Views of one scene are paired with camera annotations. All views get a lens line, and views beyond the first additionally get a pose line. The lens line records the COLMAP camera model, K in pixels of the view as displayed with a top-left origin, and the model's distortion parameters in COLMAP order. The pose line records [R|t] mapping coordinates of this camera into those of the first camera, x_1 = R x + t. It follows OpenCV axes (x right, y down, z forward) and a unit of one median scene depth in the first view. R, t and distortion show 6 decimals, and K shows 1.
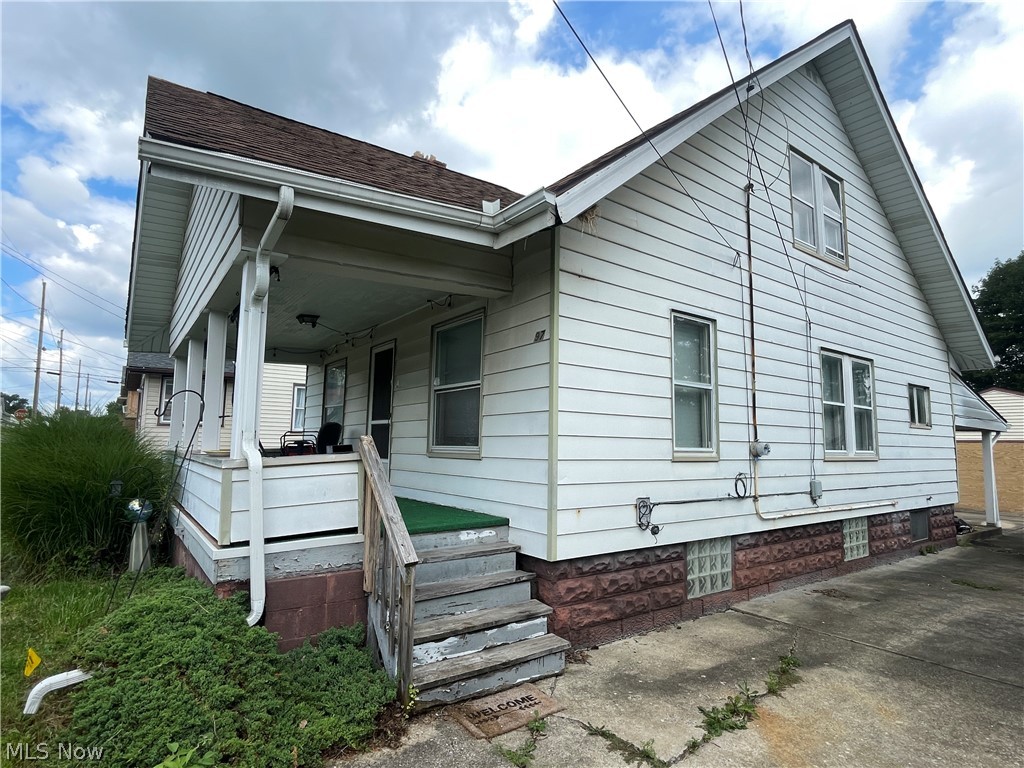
lens RADIAL K [[548.5, 0, 512.0], [0, 548.5, 387.0], [0, 0, 1]] dist [-0.003923, 0.000589]
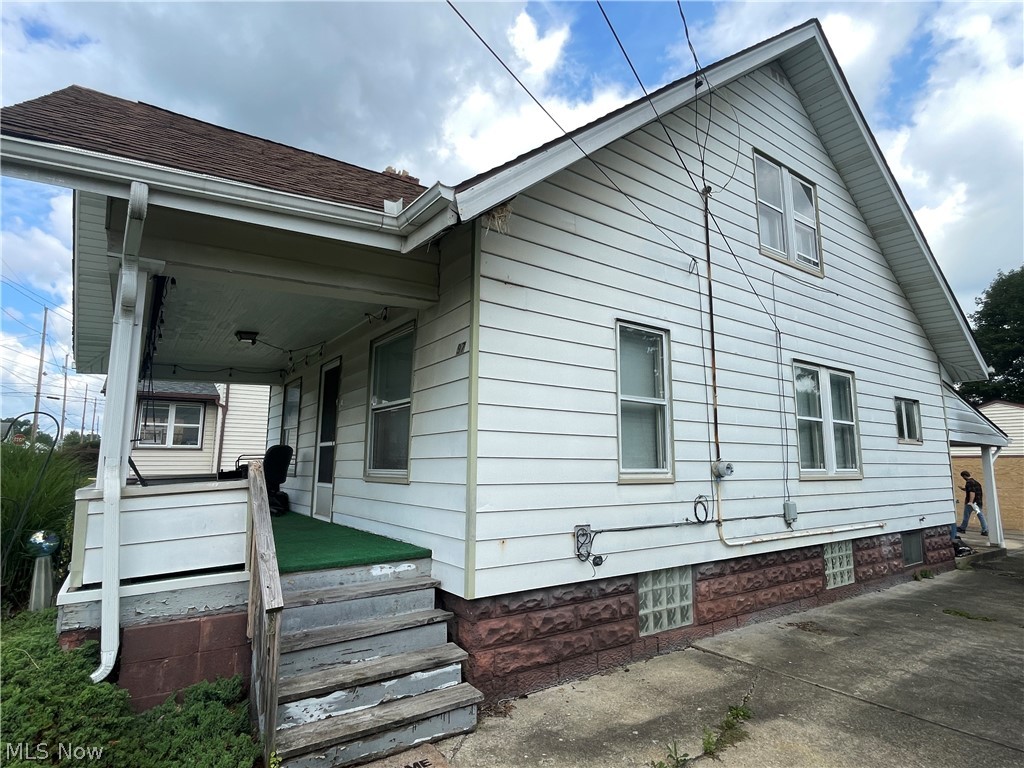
lens RADIAL K [[548.5, 0, 515.8], [0, 548.5, 386.5], [0, 0, 1]] dist [-0.003923, 0.000589]
pose [[0.999870, -0.012441, -0.010269, 0.132348], [0.012059, 0.999263, -0.036448, 0.004414], [0.010715, 0.036320, 0.999283, 0.079420]]
